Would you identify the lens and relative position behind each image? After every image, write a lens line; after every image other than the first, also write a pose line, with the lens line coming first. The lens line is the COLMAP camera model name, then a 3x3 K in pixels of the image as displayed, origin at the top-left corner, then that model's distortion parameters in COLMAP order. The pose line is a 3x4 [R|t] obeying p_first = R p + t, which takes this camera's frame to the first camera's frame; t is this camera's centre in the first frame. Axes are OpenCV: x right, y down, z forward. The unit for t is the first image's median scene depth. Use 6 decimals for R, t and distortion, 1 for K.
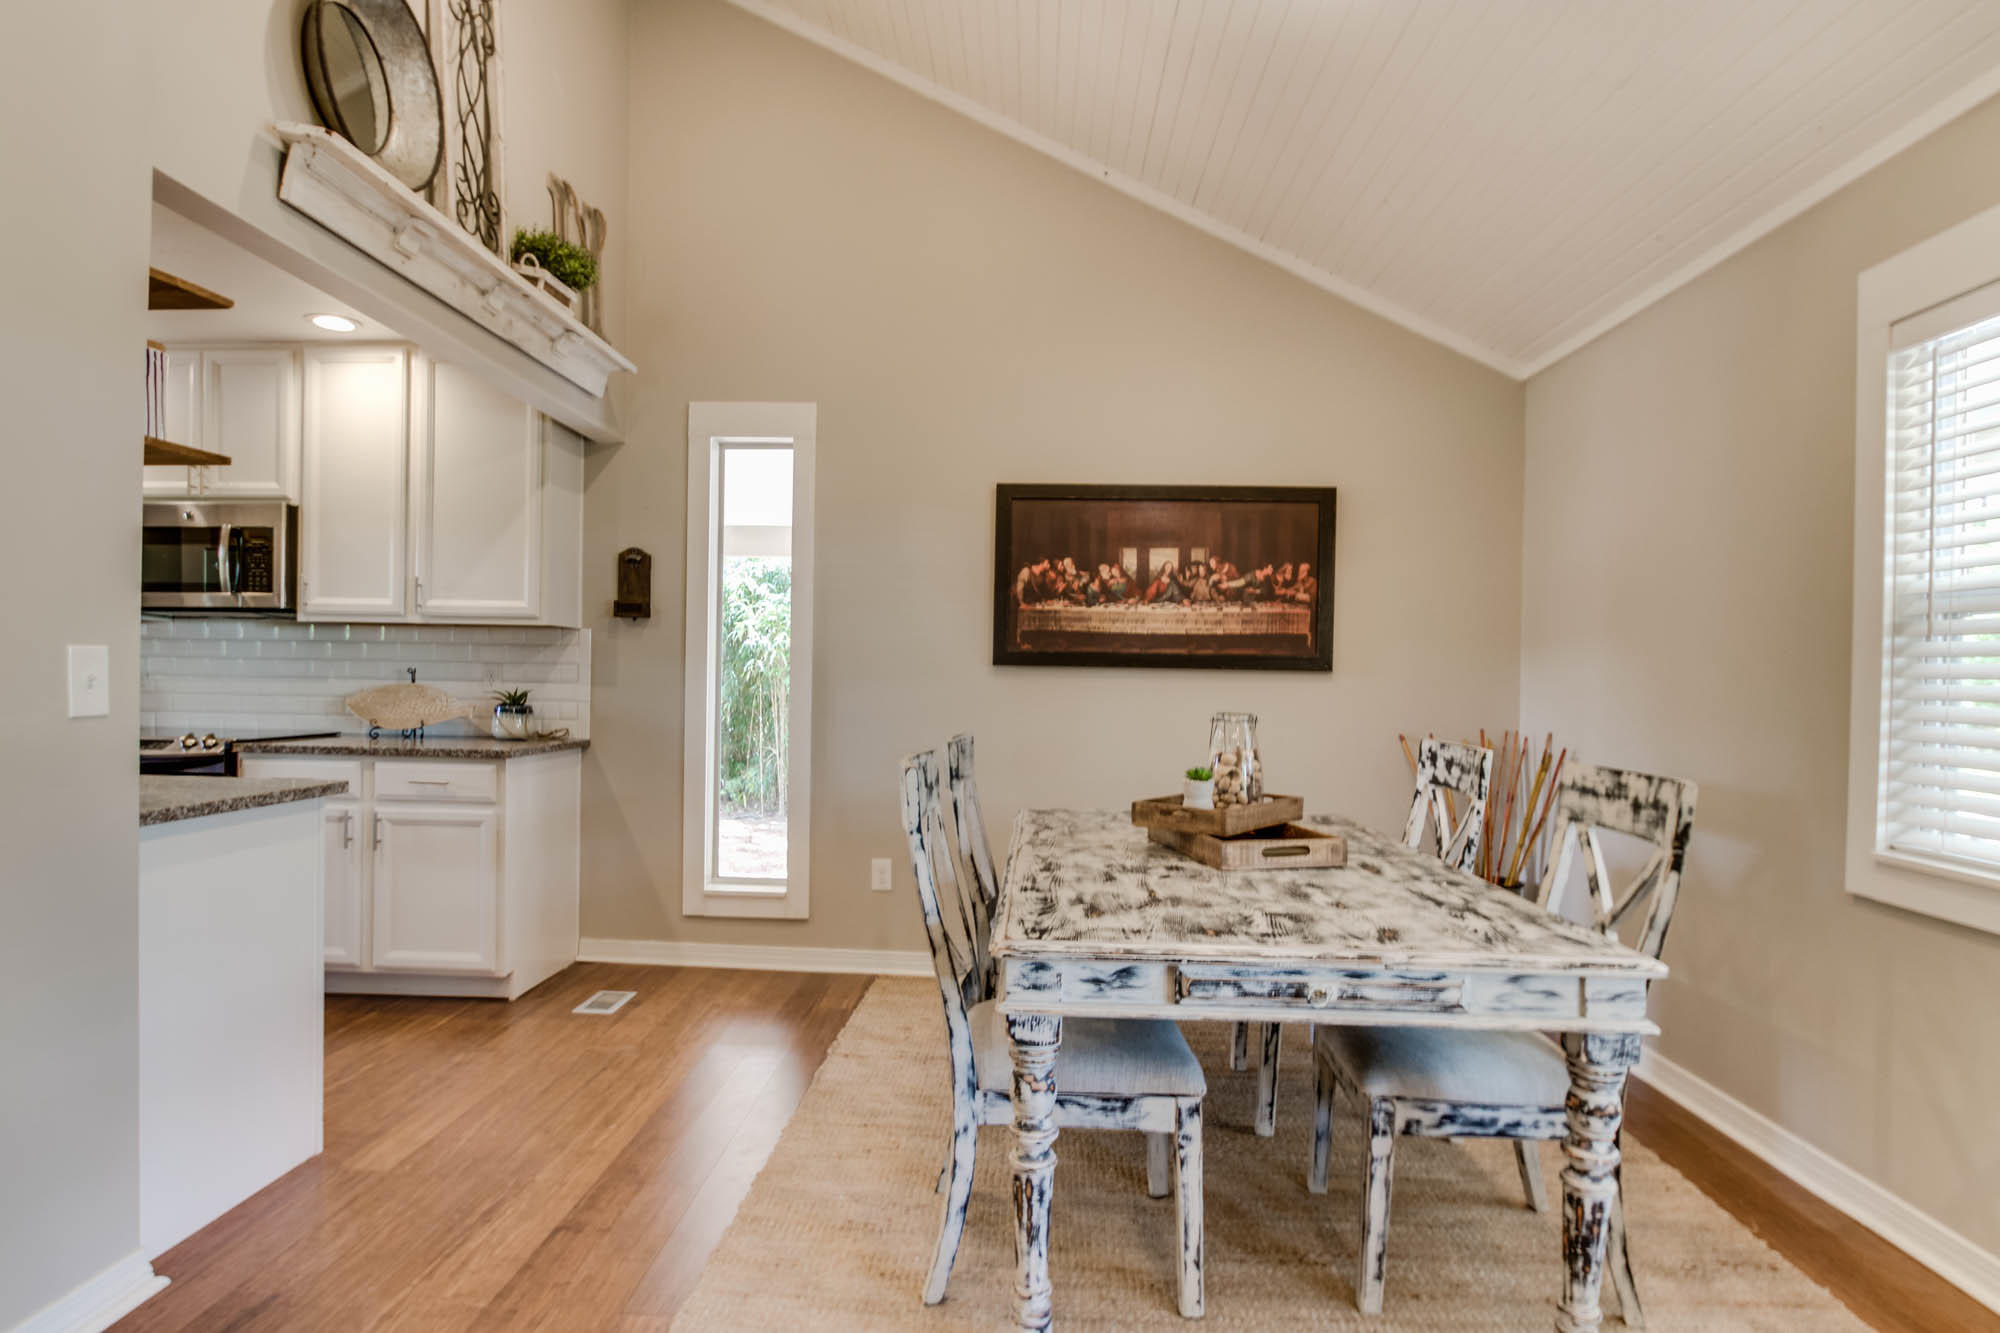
lens RADIAL K [[1071.5, 0, 979.6], [0, 1071.5, 690.9], [0, 0, 1]] dist [-0.008683, -0.001942]
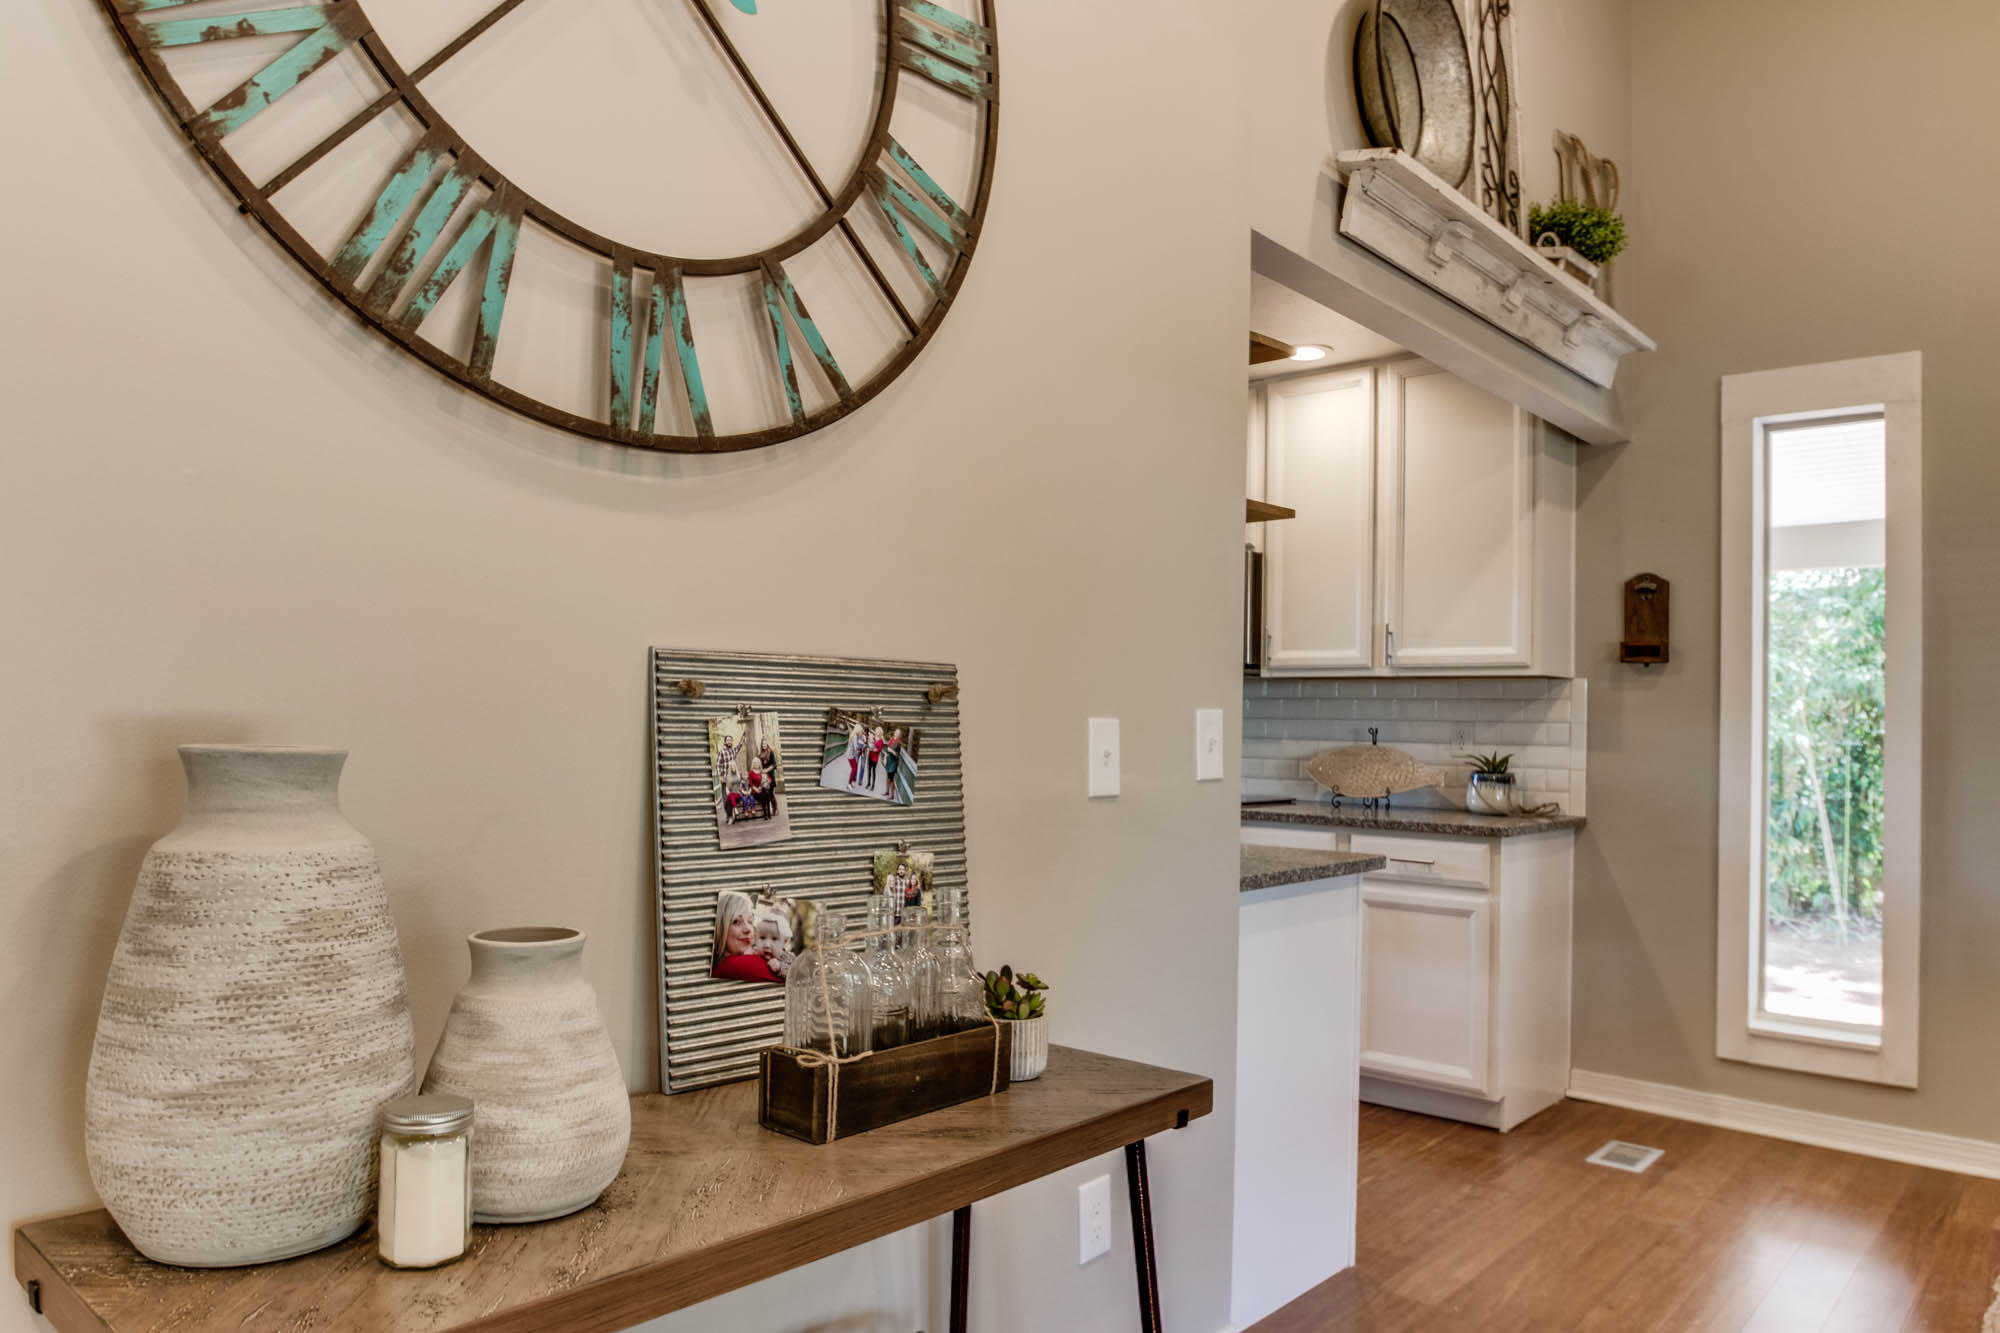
lens RADIAL K [[1352.1, 0, 975.6], [0, 1352.1, 698.7], [0, 0, 1]] dist [-0.036964, 0.003187]
pose [[0.775176, -0.013491, -0.631601, -0.092250], [-0.012164, 0.999268, -0.036273, -0.001295], [0.631628, 0.035801, 0.774444, -0.063297]]
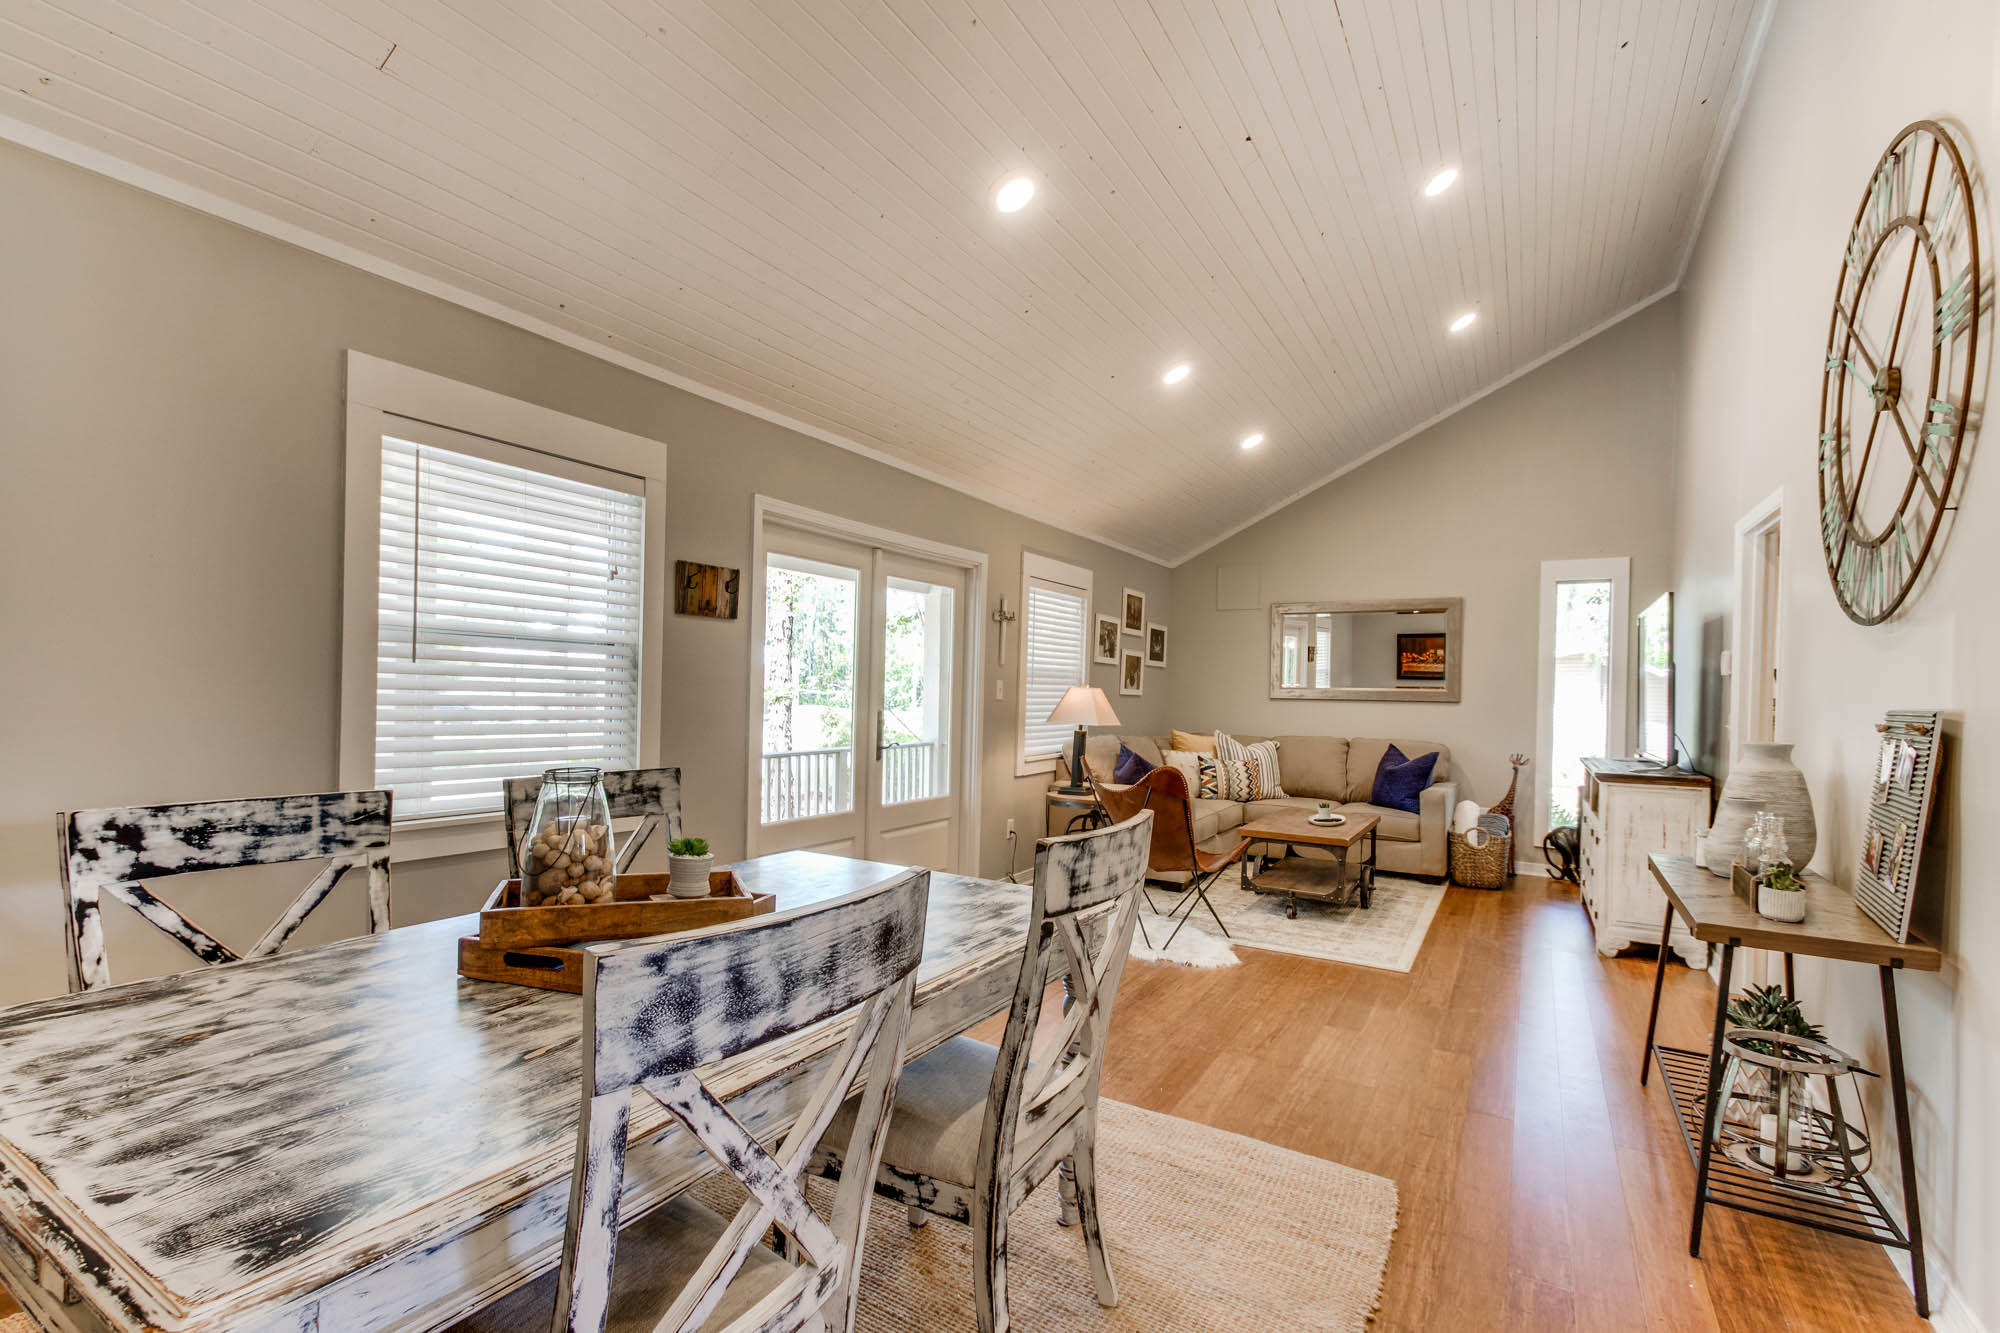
lens RADIAL K [[918.0, 0, 980.4], [0, 918.0, 684.4], [0, 0, 1]] dist [0.032232, -0.019197]
pose [[-0.879742, -0.034159, 0.474223, -0.178032], [-0.031298, 0.999413, 0.013927, -0.032981], [-0.474421, -0.002590, -0.880294, 0.948904]]
